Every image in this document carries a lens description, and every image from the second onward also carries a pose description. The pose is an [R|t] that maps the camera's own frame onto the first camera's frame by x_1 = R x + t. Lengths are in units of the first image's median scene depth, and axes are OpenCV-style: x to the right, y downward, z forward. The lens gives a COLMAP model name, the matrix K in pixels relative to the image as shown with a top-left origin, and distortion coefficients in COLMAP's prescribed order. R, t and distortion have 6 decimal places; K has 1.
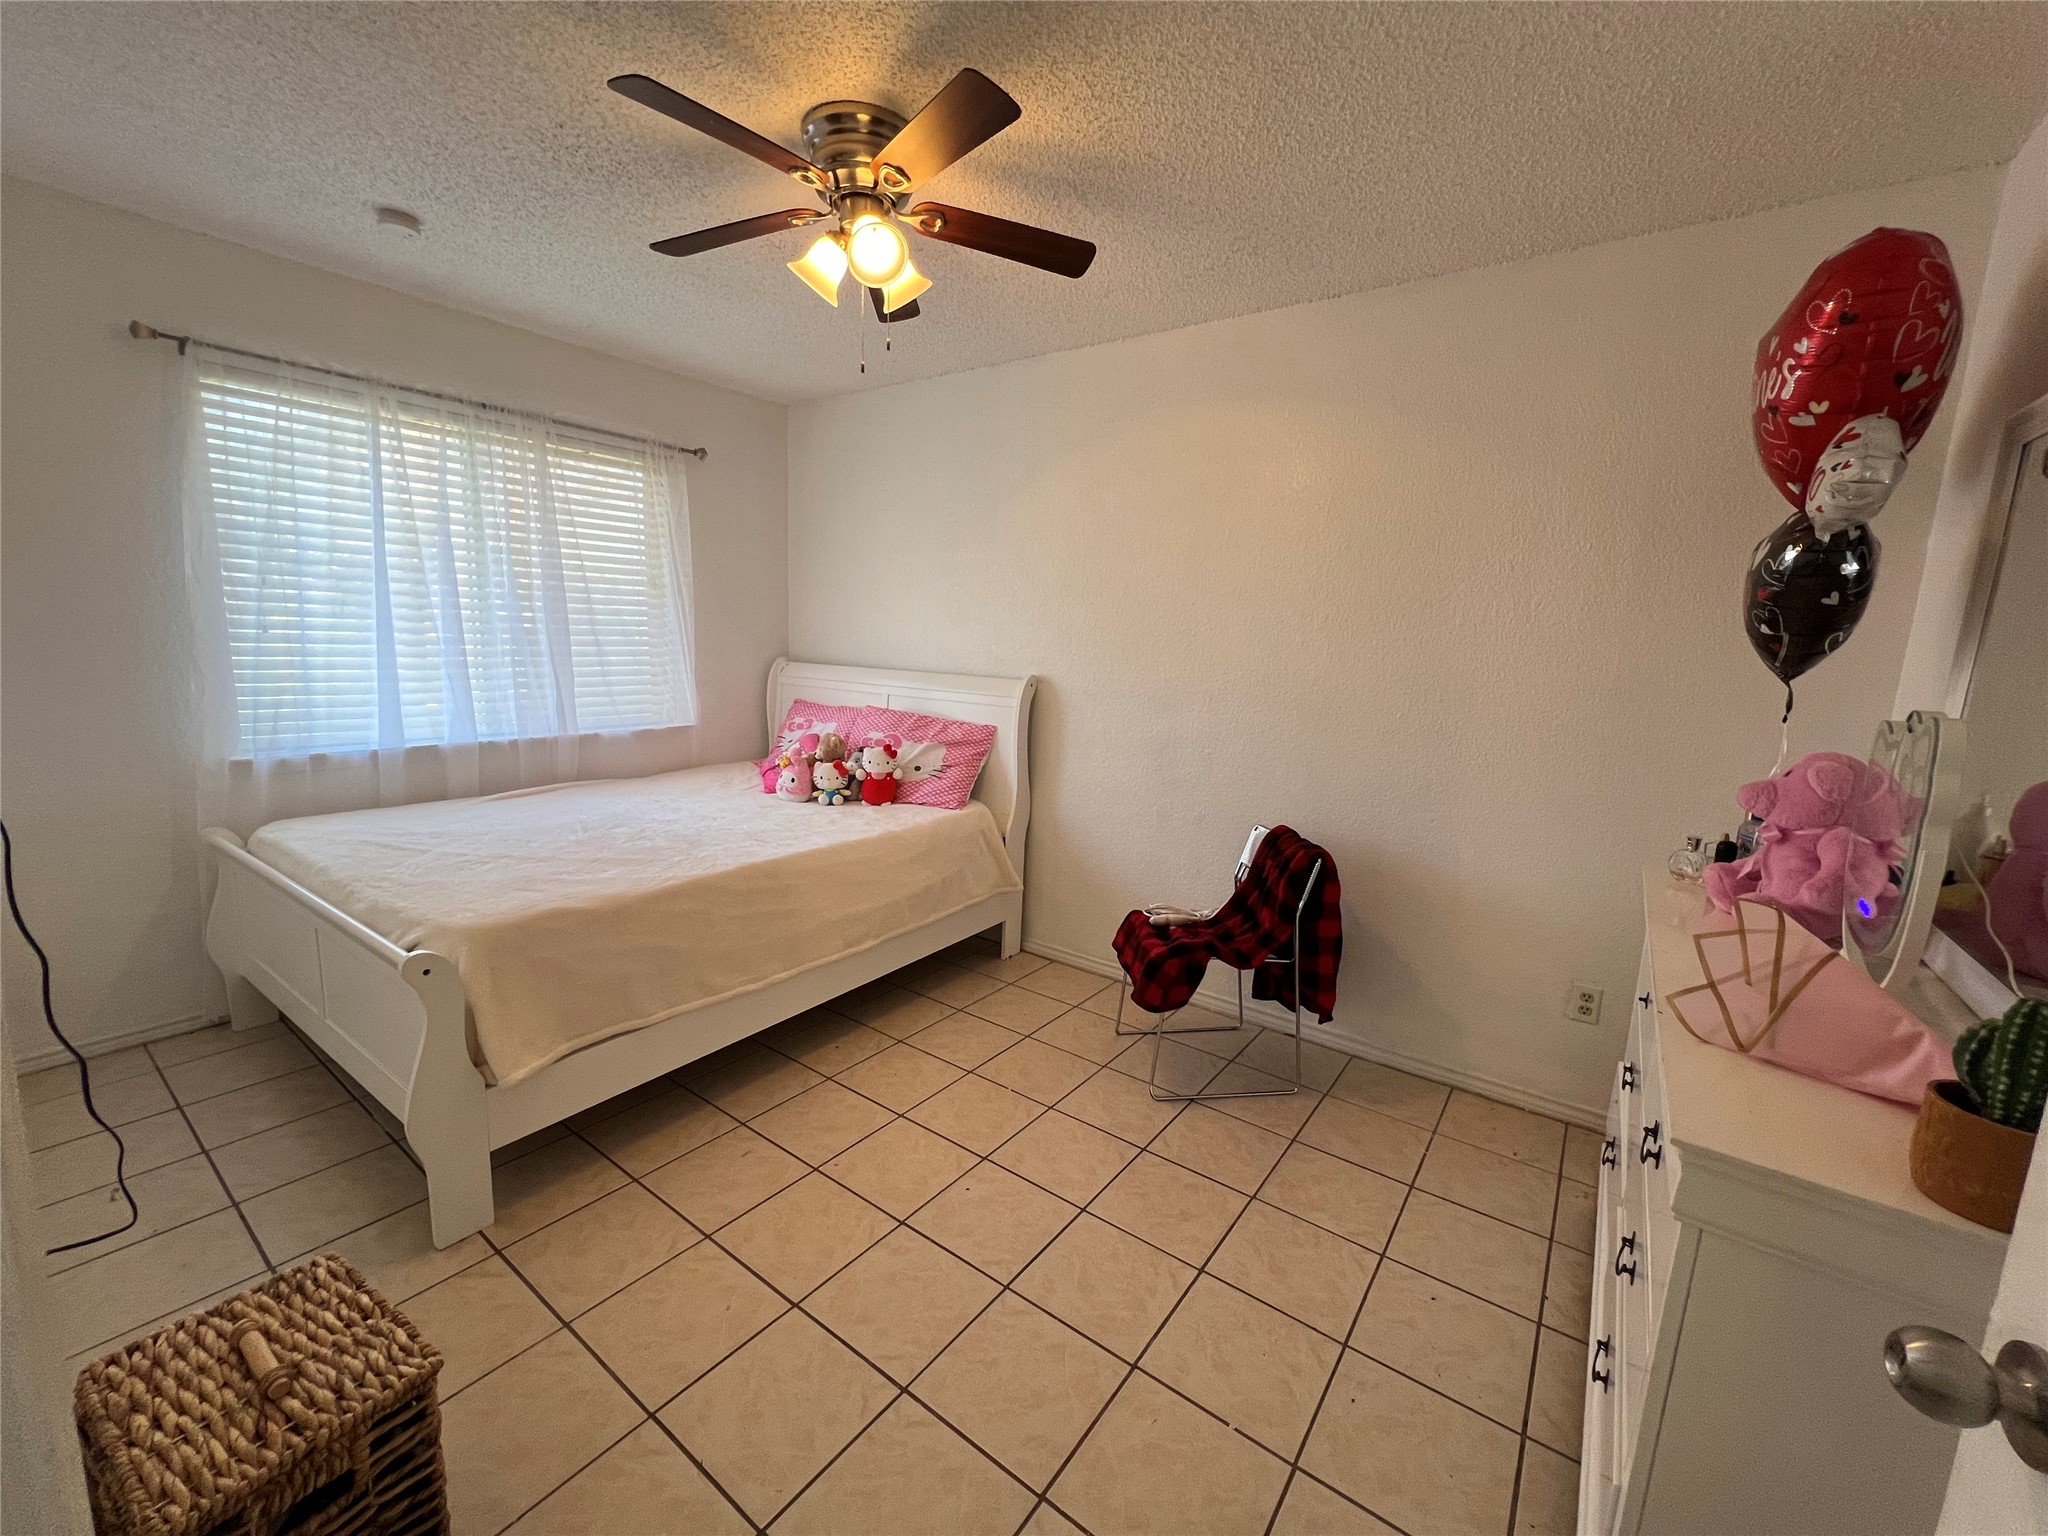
lens RADIAL K [[818.7, 0, 1027.8], [0, 818.7, 764.6], [0, 0, 1]] dist [-0.008955, 0.000149]
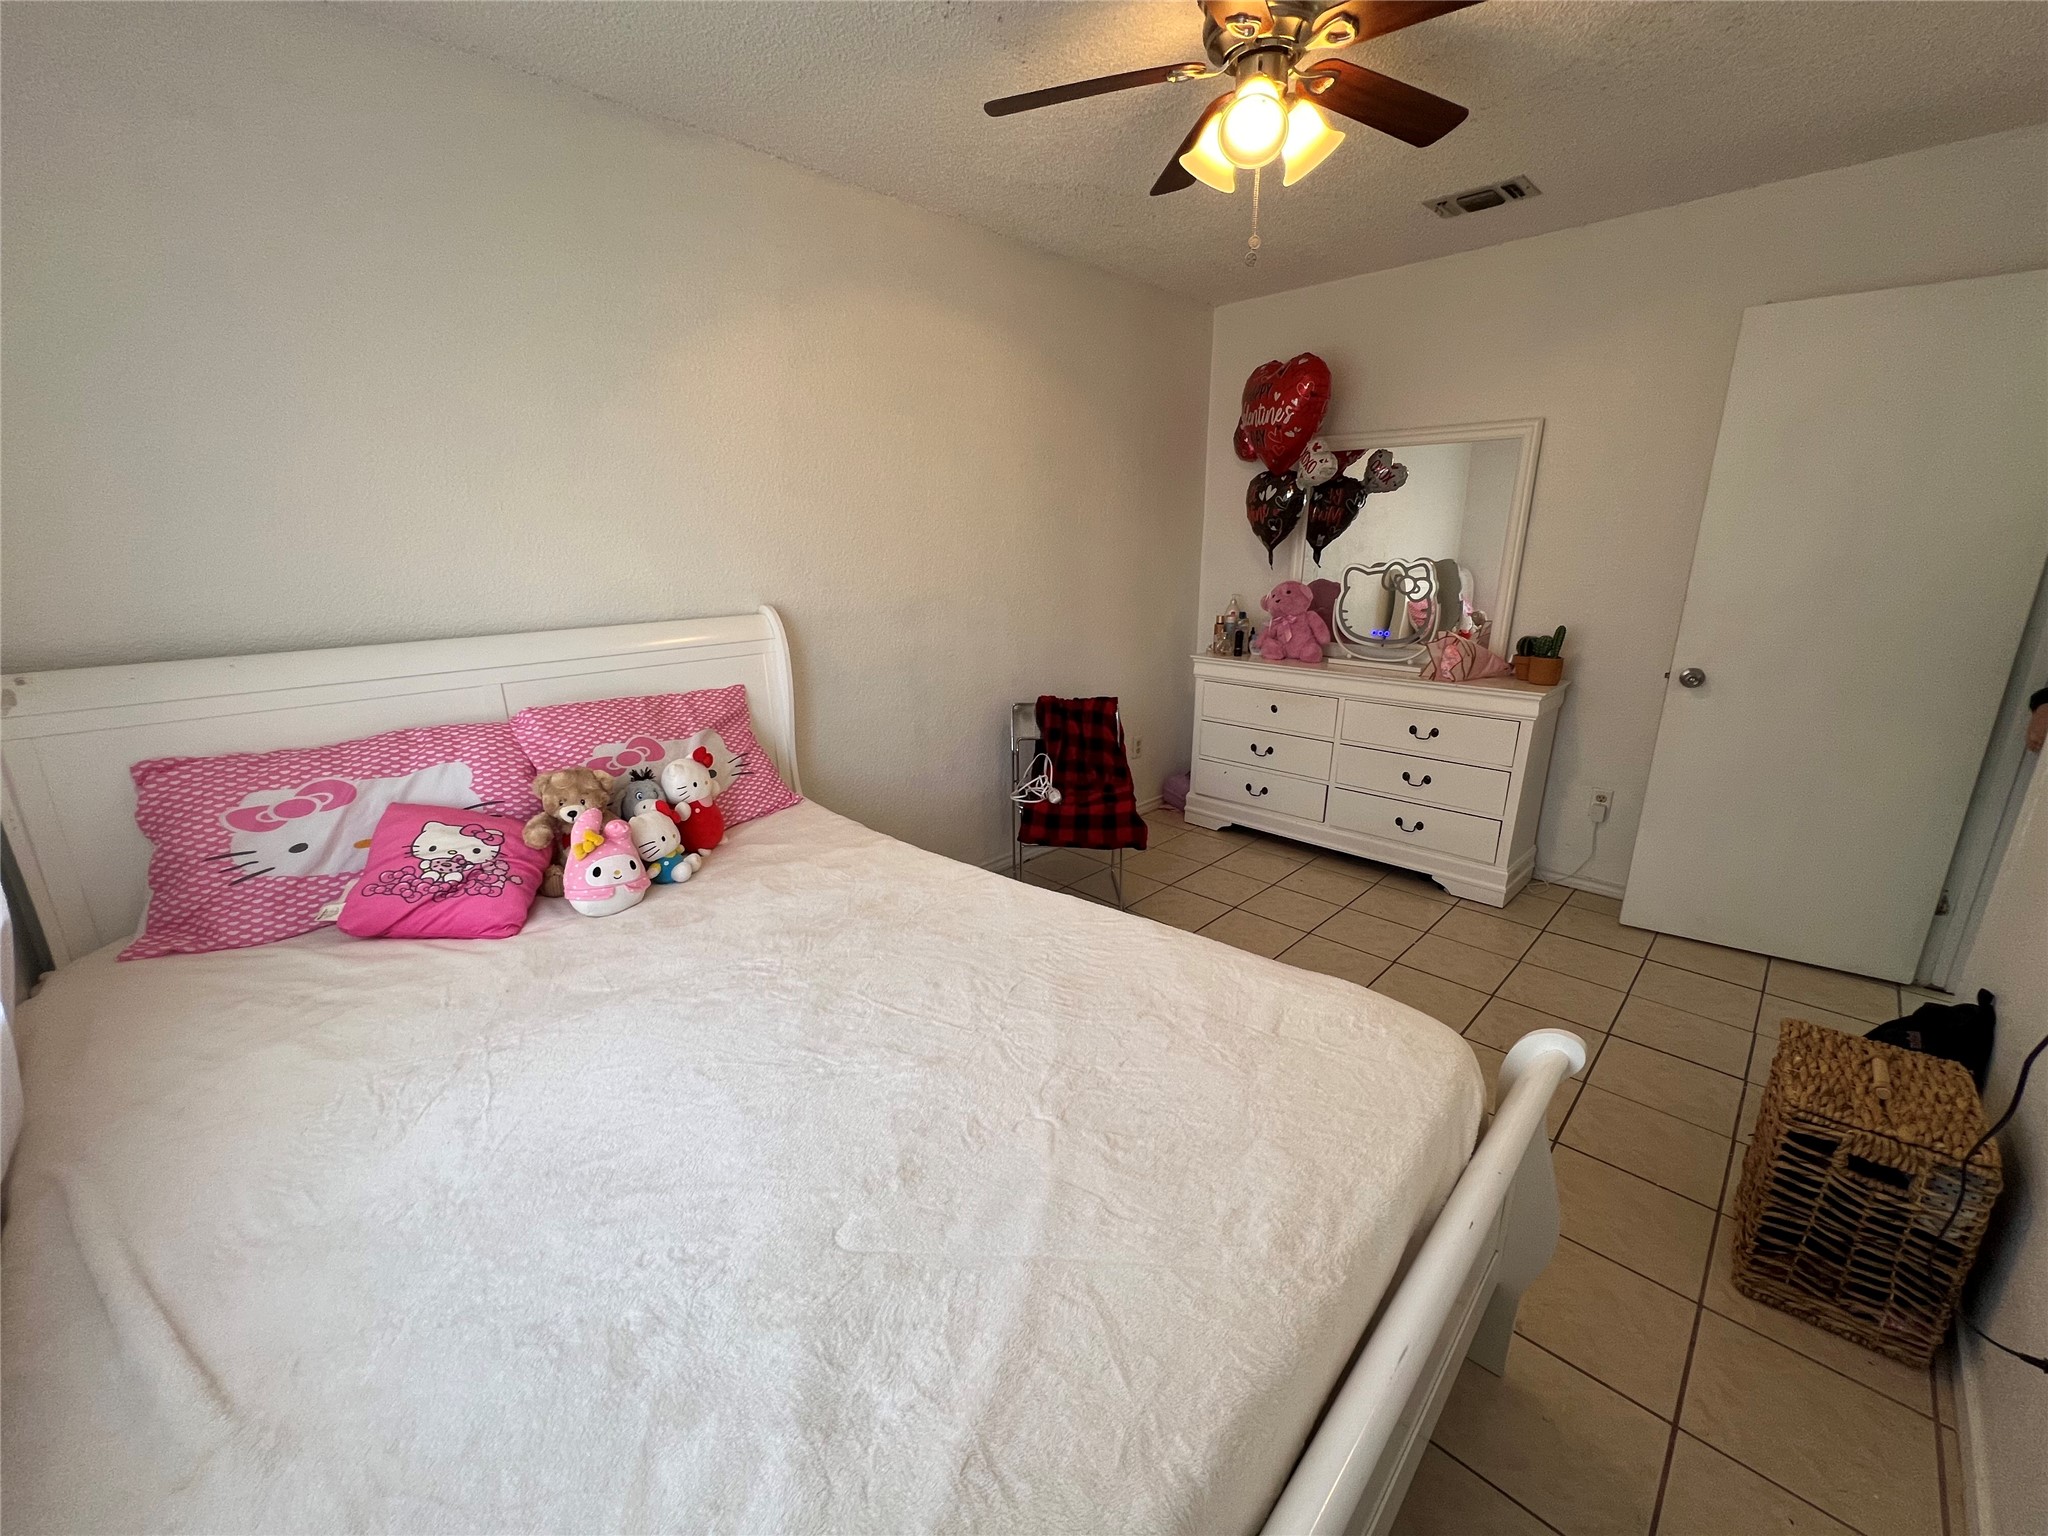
lens RADIAL K [[825.8, 0, 1024.0], [0, 825.8, 768.0], [0, 0, 1]] dist [-0.001656, 0.000295]
pose [[0.155647, -0.295113, 0.942699, -1.581478], [0.188558, 0.945659, 0.264907, -0.276488], [-0.969649, 0.136521, 0.202835, 1.317989]]
